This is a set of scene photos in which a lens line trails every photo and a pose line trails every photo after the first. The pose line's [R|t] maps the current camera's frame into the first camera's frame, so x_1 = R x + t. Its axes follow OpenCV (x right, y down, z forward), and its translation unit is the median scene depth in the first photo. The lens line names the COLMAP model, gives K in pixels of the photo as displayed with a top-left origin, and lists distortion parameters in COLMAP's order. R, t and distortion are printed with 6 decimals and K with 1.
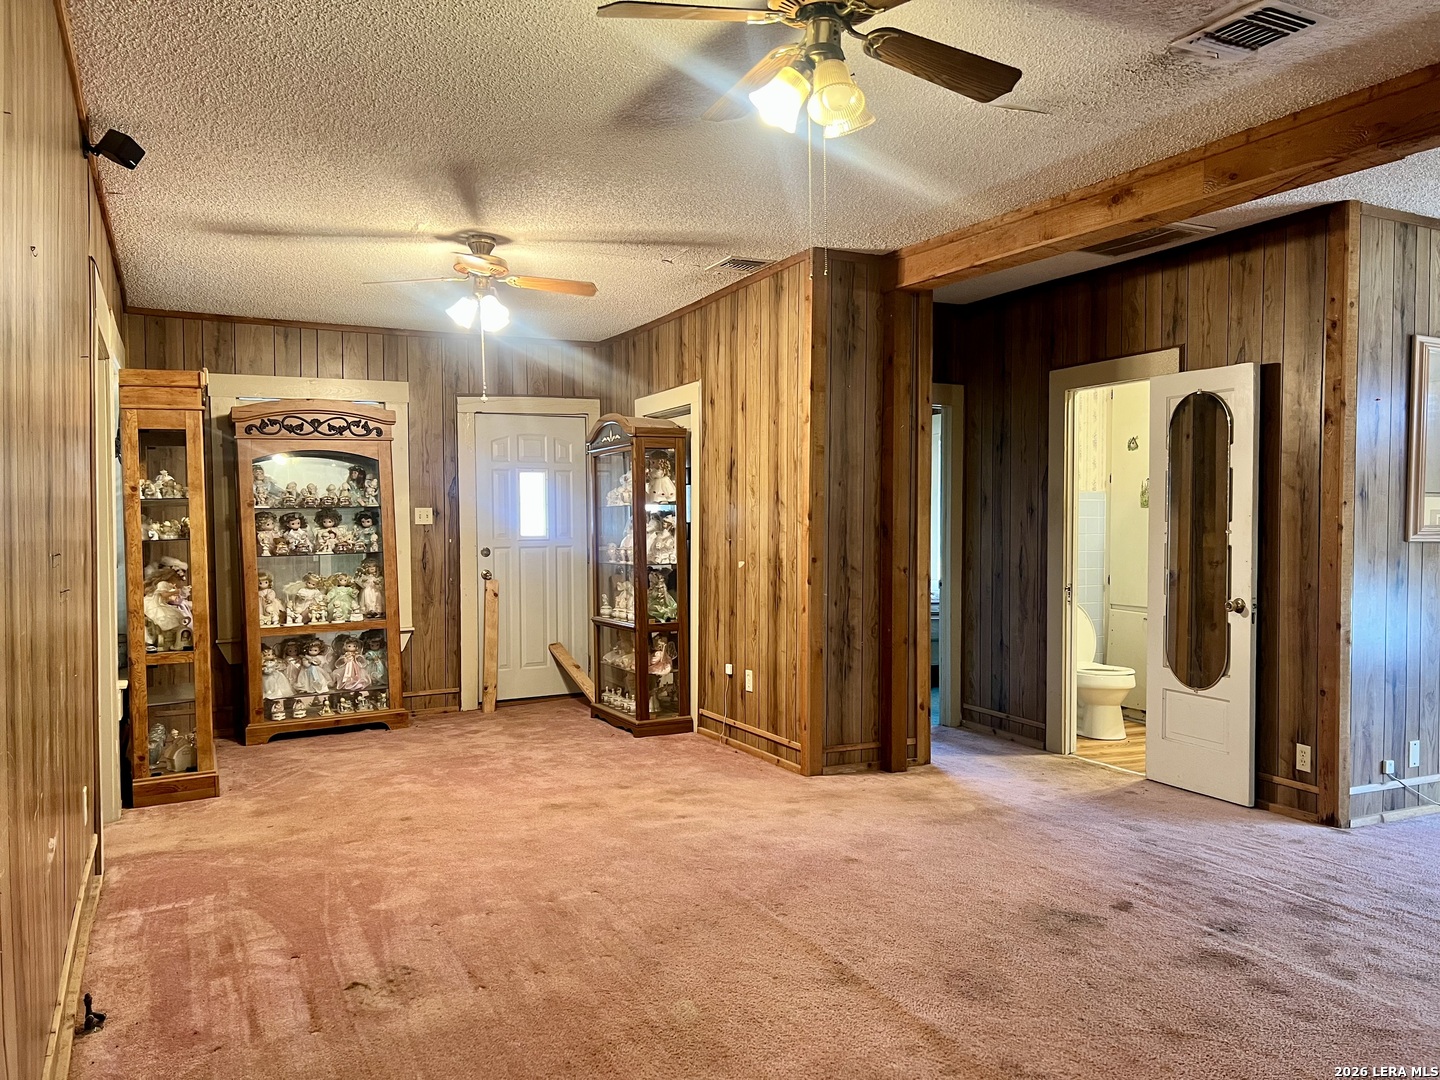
lens RADIAL K [[1086.0, 0, 735.4], [0, 1086.0, 553.0], [0, 0, 1]] dist [0.064308, -0.072898]
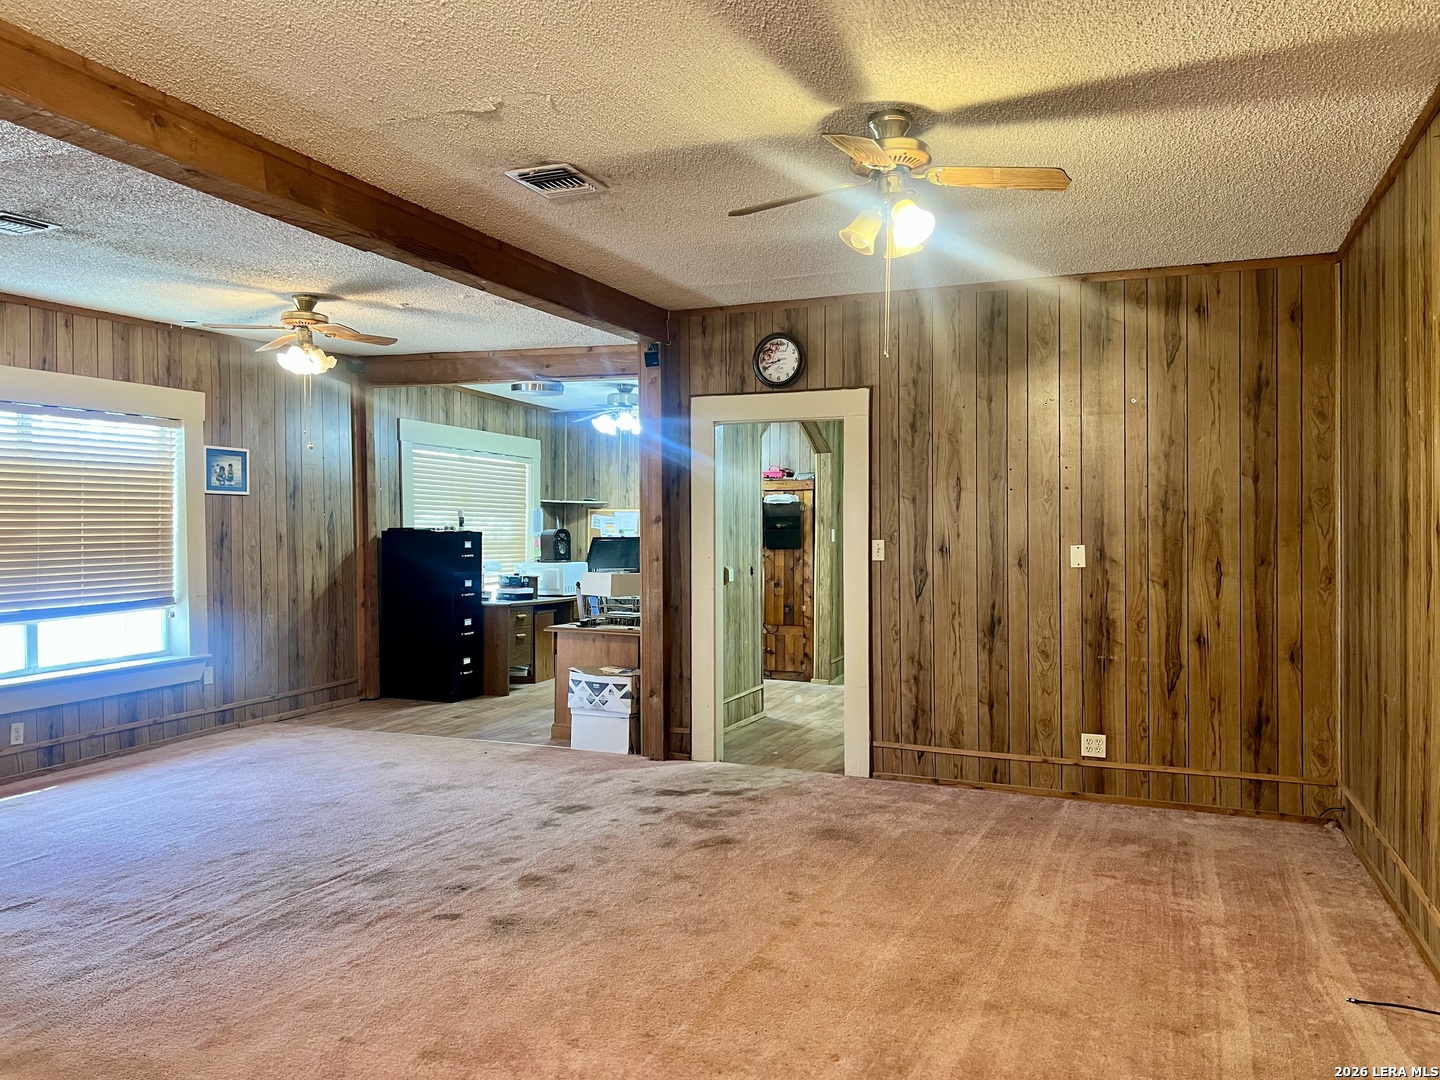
lens RADIAL K [[1086.0, 0, 714.1], [0, 1086.0, 554.0], [0, 0, 1]] dist [0.064308, -0.072898]
pose [[-0.650322, -0.014366, 0.759523, -0.412562], [0.032969, 0.998345, 0.047113, -0.040017], [-0.758943, 0.055680, -0.648772, 1.035776]]
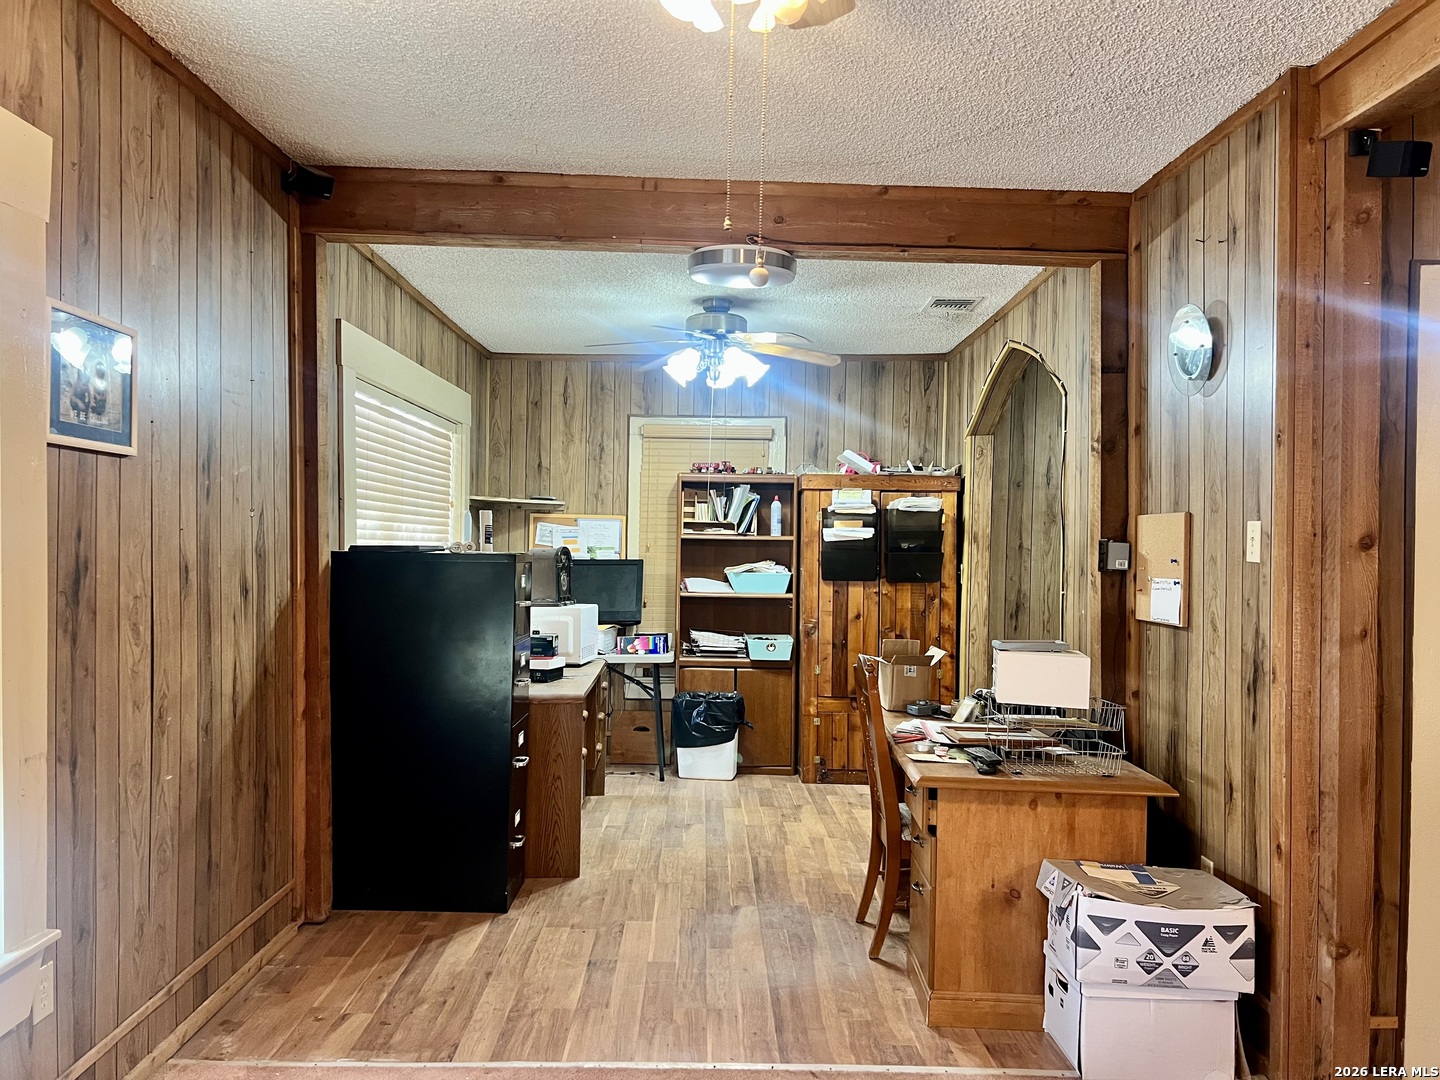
lens RADIAL K [[1086.0, 0, 711.1], [0, 1086.0, 552.5], [0, 0, 1]] dist [0.064308, -0.072898]
pose [[-0.888866, -0.012346, 0.458001, 0.652180], [0.008747, 0.998997, 0.043905, -0.044772], [-0.458084, 0.043032, -0.887867, 0.896738]]
